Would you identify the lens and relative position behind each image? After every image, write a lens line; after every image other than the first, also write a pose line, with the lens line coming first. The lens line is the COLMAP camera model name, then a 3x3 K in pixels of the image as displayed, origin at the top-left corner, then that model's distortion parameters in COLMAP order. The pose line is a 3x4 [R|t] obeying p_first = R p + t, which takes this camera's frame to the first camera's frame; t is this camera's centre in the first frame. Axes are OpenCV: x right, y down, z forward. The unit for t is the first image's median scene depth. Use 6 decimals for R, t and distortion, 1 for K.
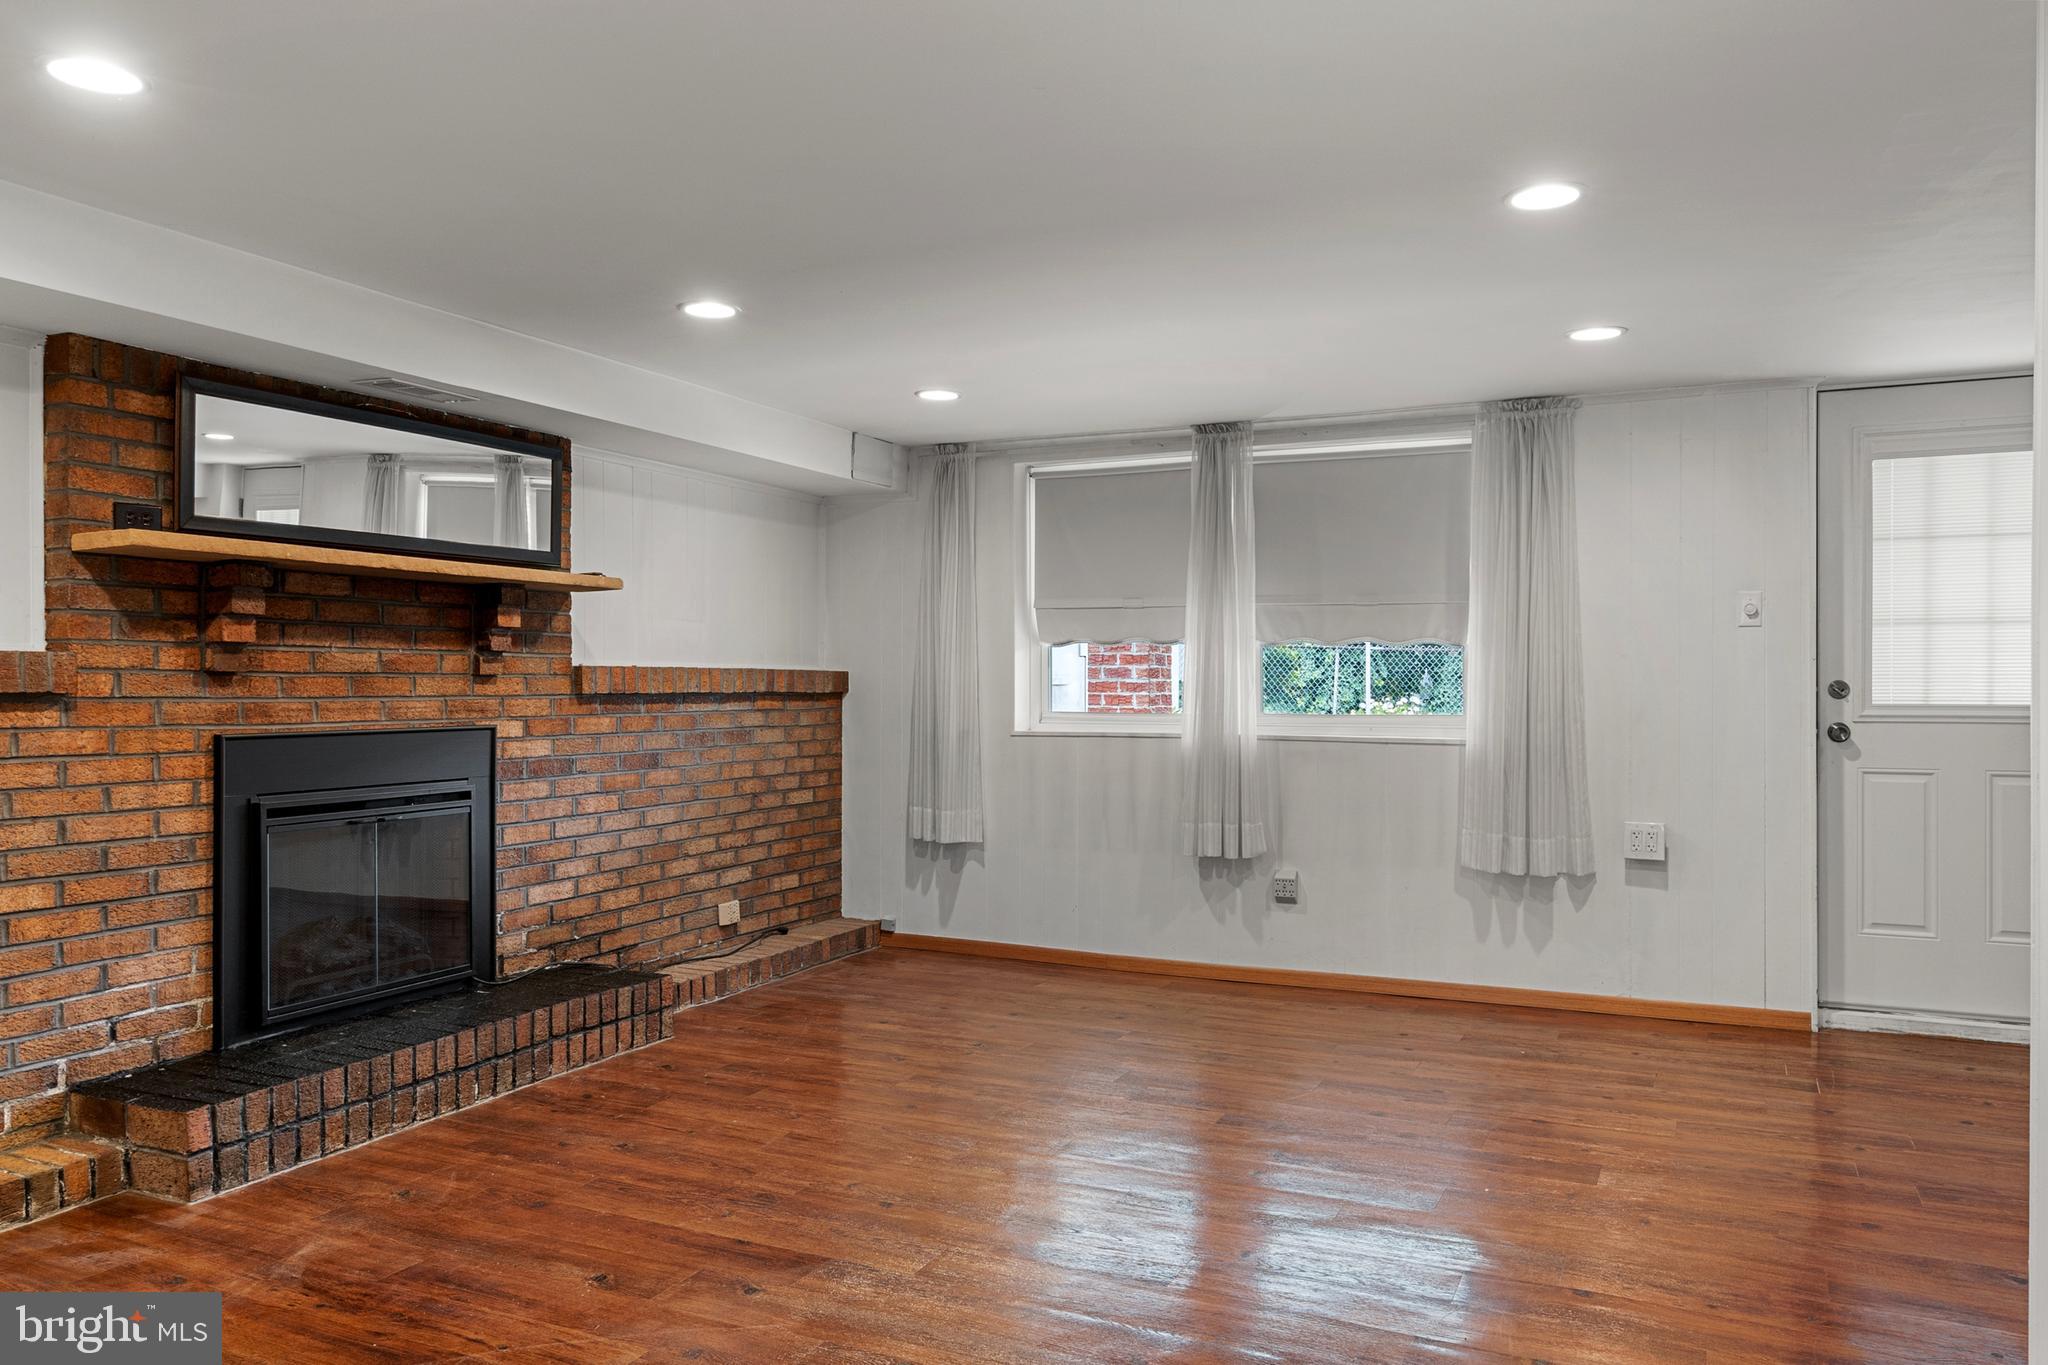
lens RADIAL K [[1432.4, 0, 1024.0], [0, 1432.4, 682.5], [0, 0, 1]] dist [0.001294, 0.000226]
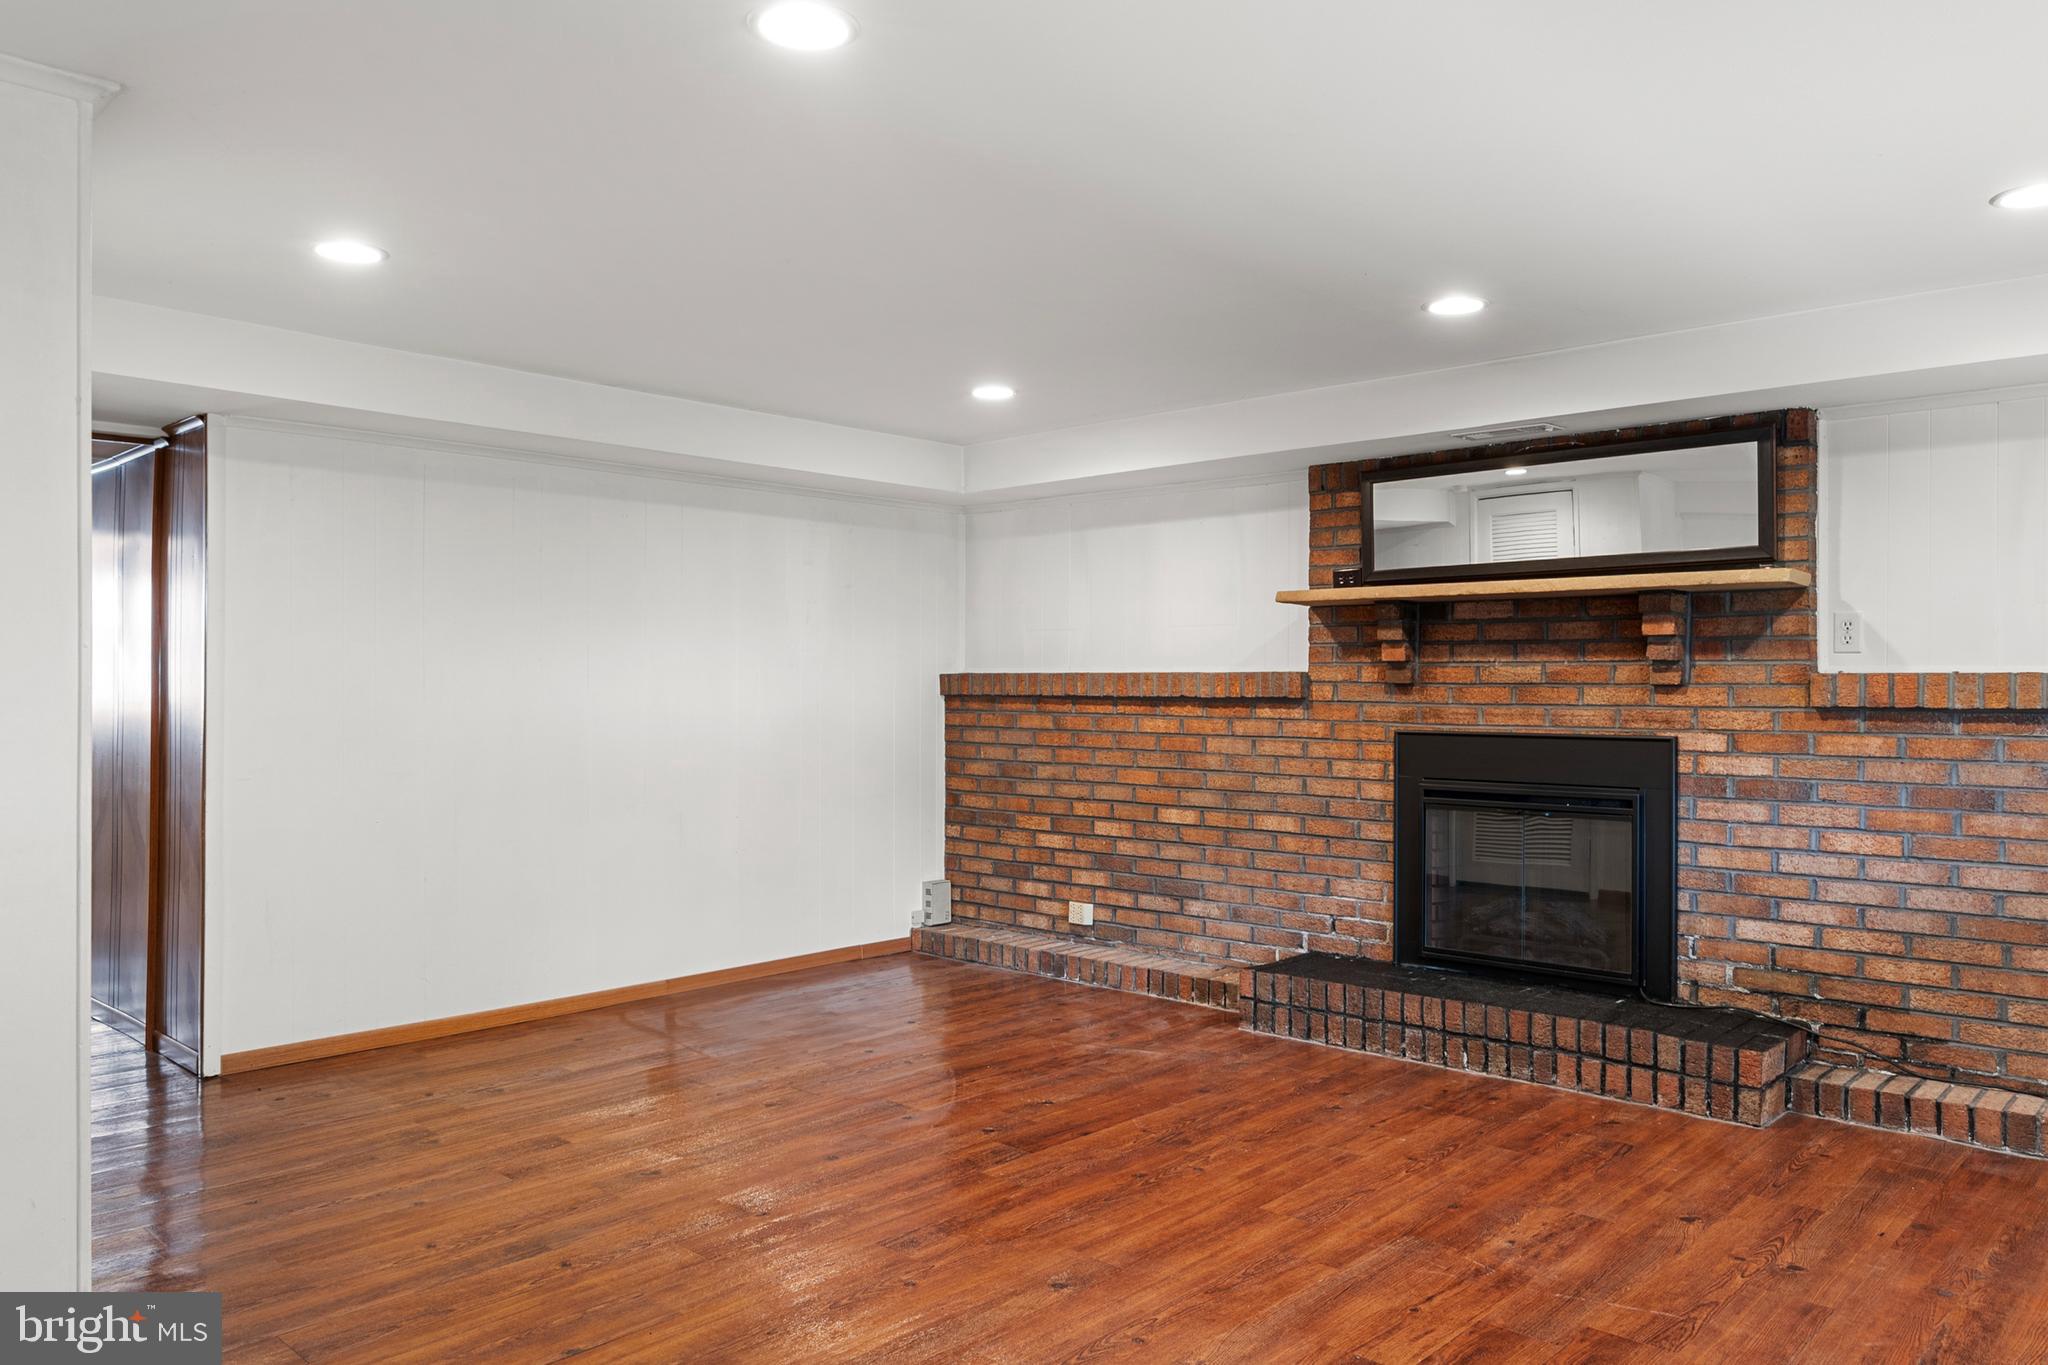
lens RADIAL K [[1432.4, 0, 1024.0], [0, 1432.4, 682.5], [0, 0, 1]] dist [0.001294, 0.000226]
pose [[-0.291045, -0.001812, -0.956708, 0.772038], [-0.001463, 0.999998, -0.001449, -0.005414], [0.956708, 0.000978, -0.291047, 0.982098]]
